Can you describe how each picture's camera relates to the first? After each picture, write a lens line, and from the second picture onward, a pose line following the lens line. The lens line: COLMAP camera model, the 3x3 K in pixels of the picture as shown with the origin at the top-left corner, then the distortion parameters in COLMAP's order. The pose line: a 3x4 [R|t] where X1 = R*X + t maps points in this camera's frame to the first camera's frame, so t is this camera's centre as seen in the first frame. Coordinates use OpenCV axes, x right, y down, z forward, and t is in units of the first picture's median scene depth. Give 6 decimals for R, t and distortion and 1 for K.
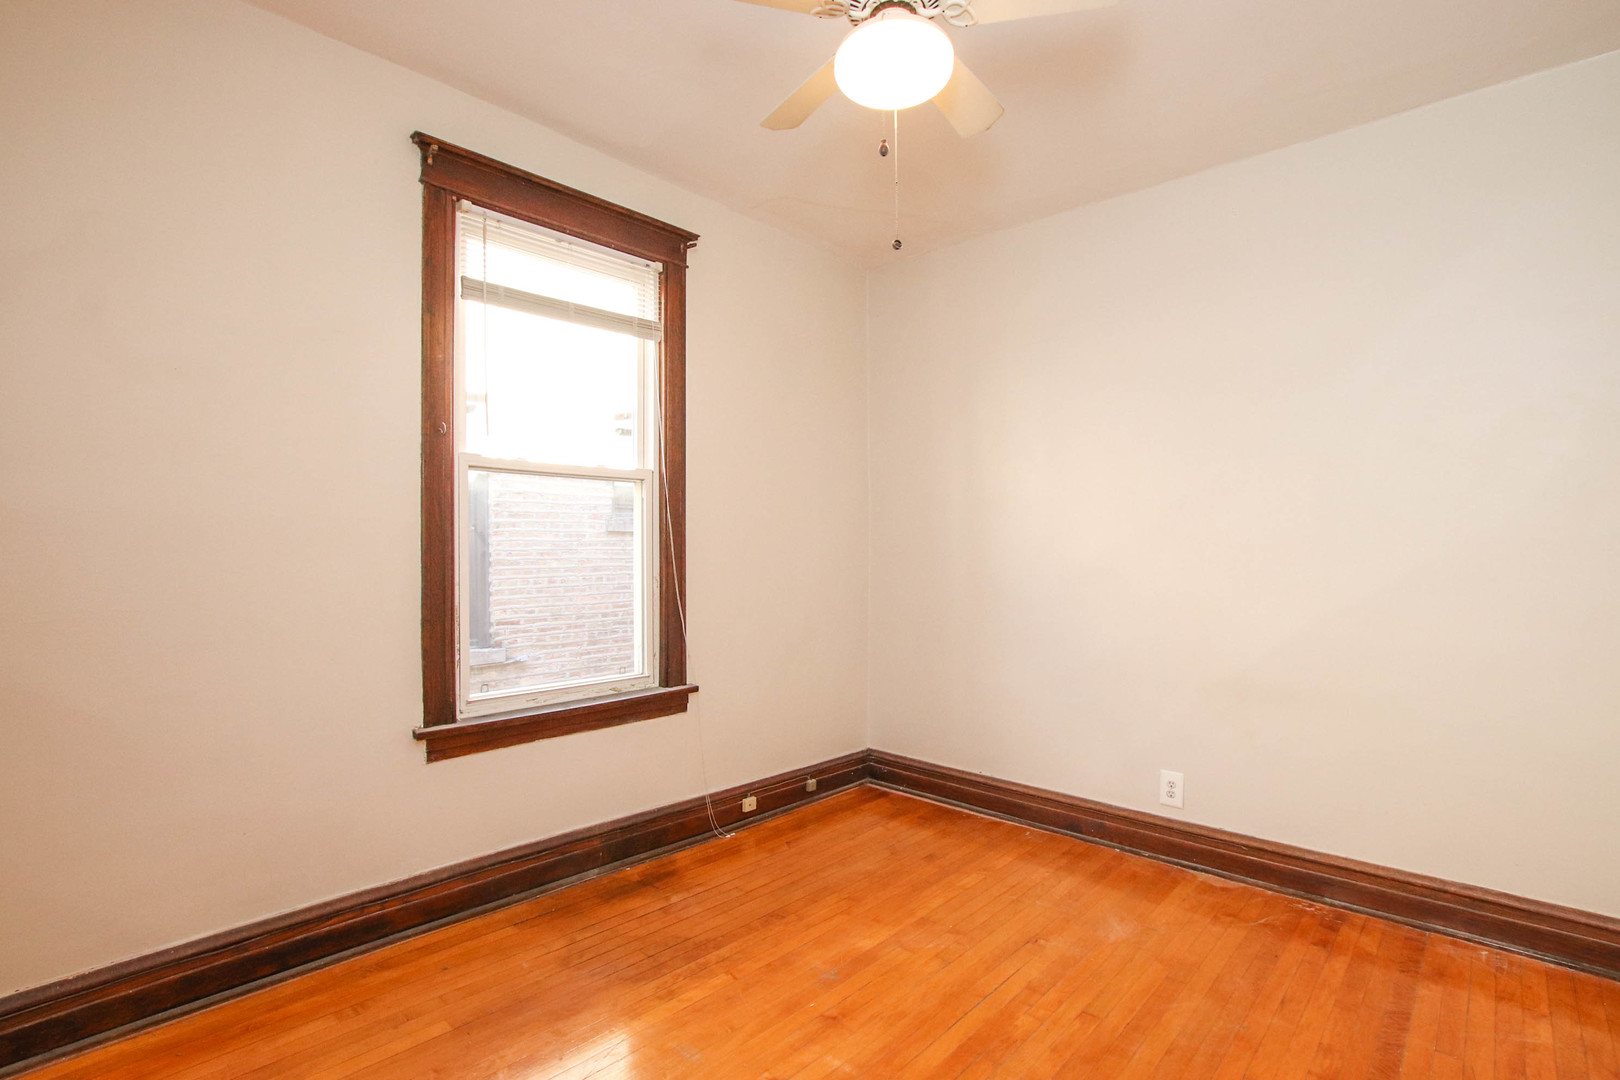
lens RADIAL K [[774.6, 0, 823.4], [0, 774.6, 557.6], [0, 0, 1]] dist [-0.023376, 0.000374]
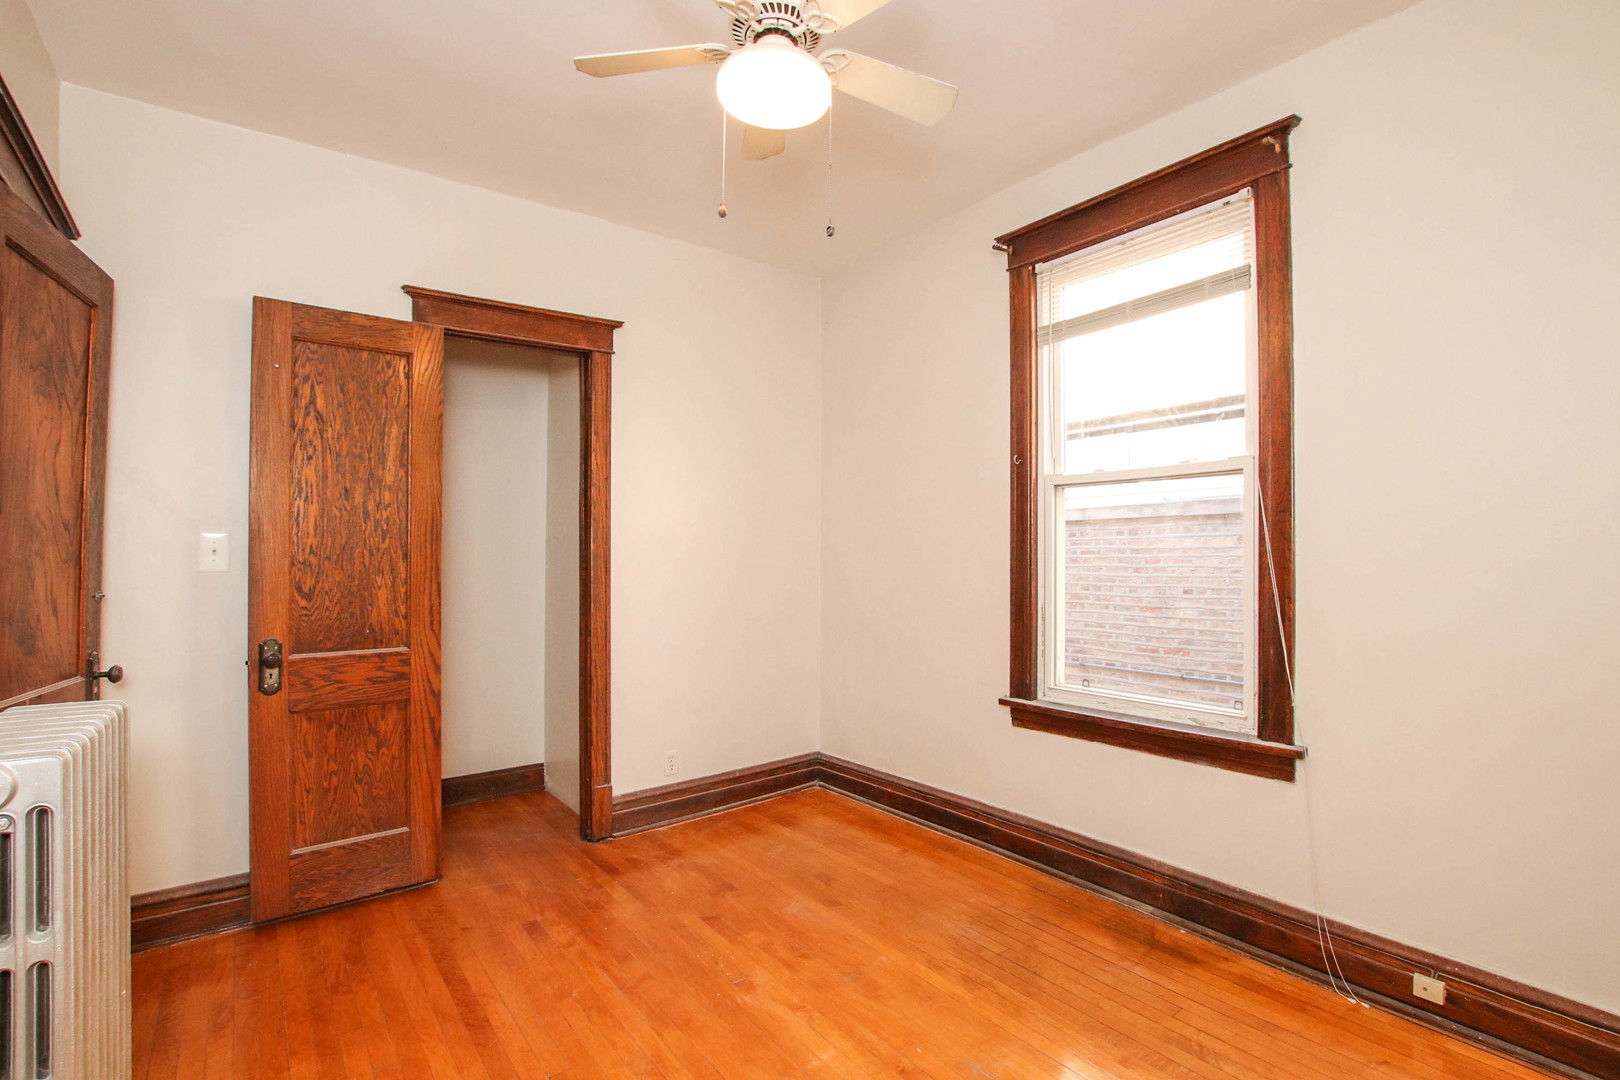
lens RADIAL K [[776.9, 0, 821.5], [0, 776.9, 569.4], [0, 0, 1]] dist [-0.018594, 0.000622]
pose [[-0.186045, 0.006975, -0.982516, 0.702856], [-0.016276, 0.999816, 0.010180, 0.001316], [0.982406, 0.017885, -0.185897, 0.812430]]
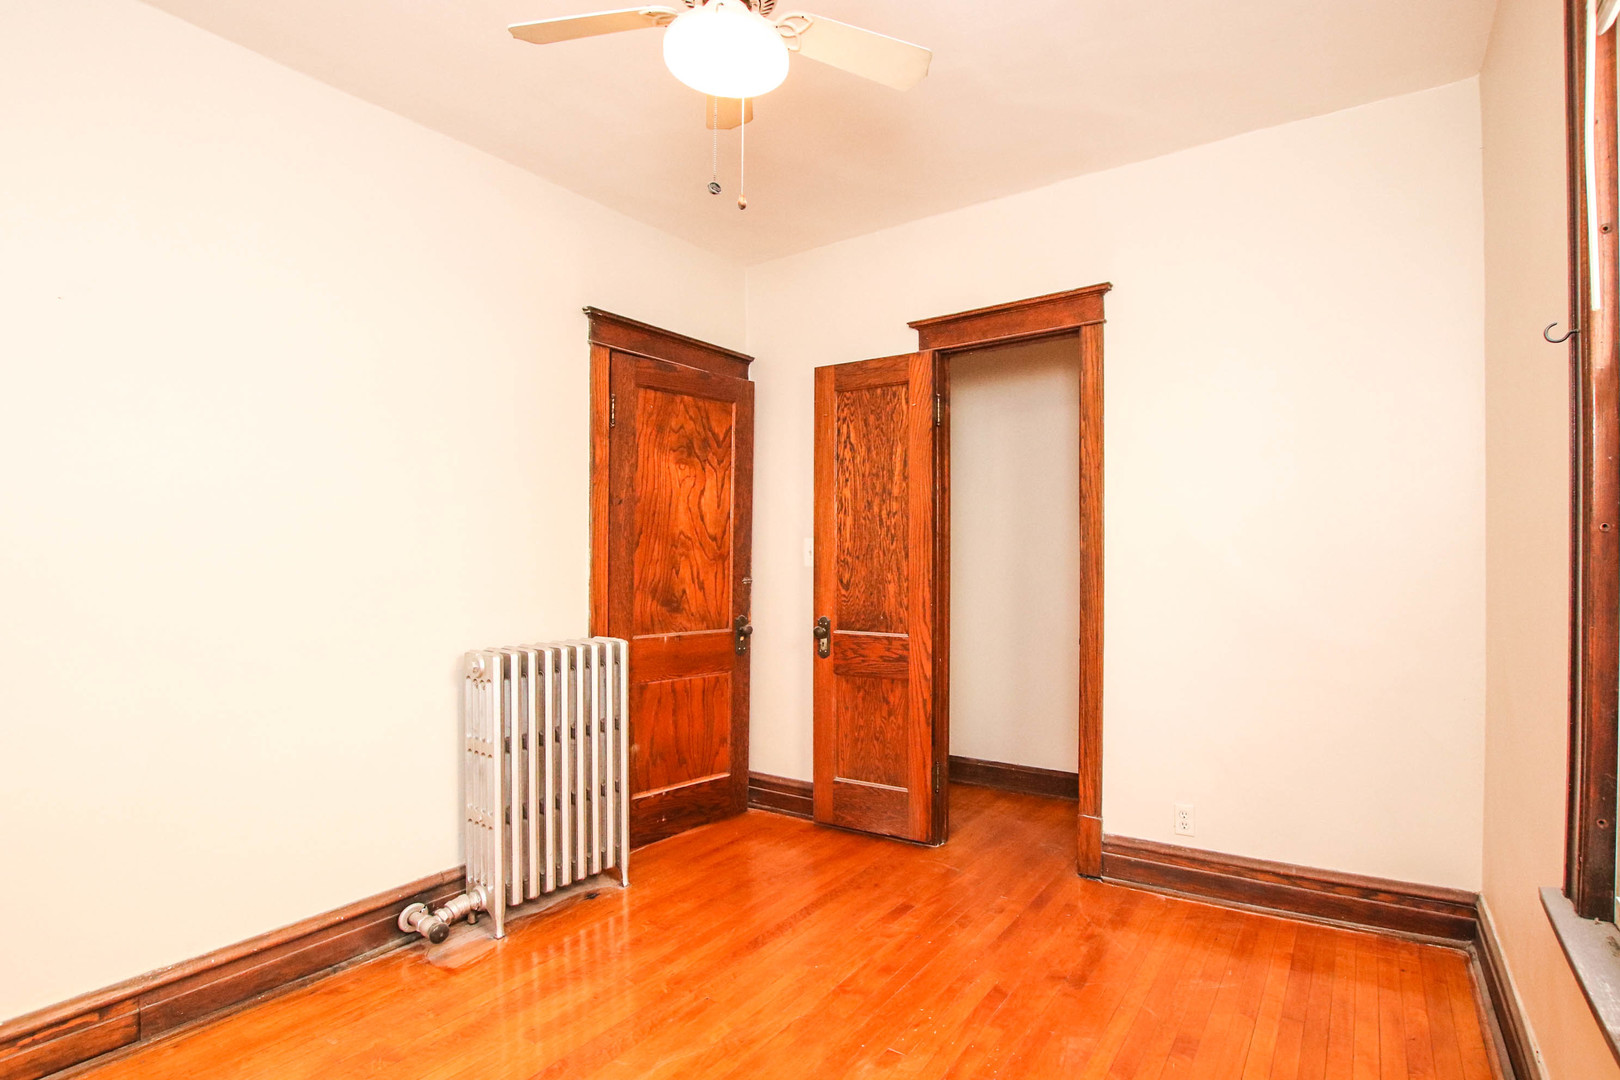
lens RADIAL K [[776.9, 0, 821.5], [0, 776.9, 569.4], [0, 0, 1]] dist [-0.018594, 0.000622]
pose [[-0.989417, -0.003724, -0.145049, 0.082304], [-0.009142, 0.999284, 0.036702, -0.019933], [0.144809, 0.037640, -0.988743, 1.260662]]
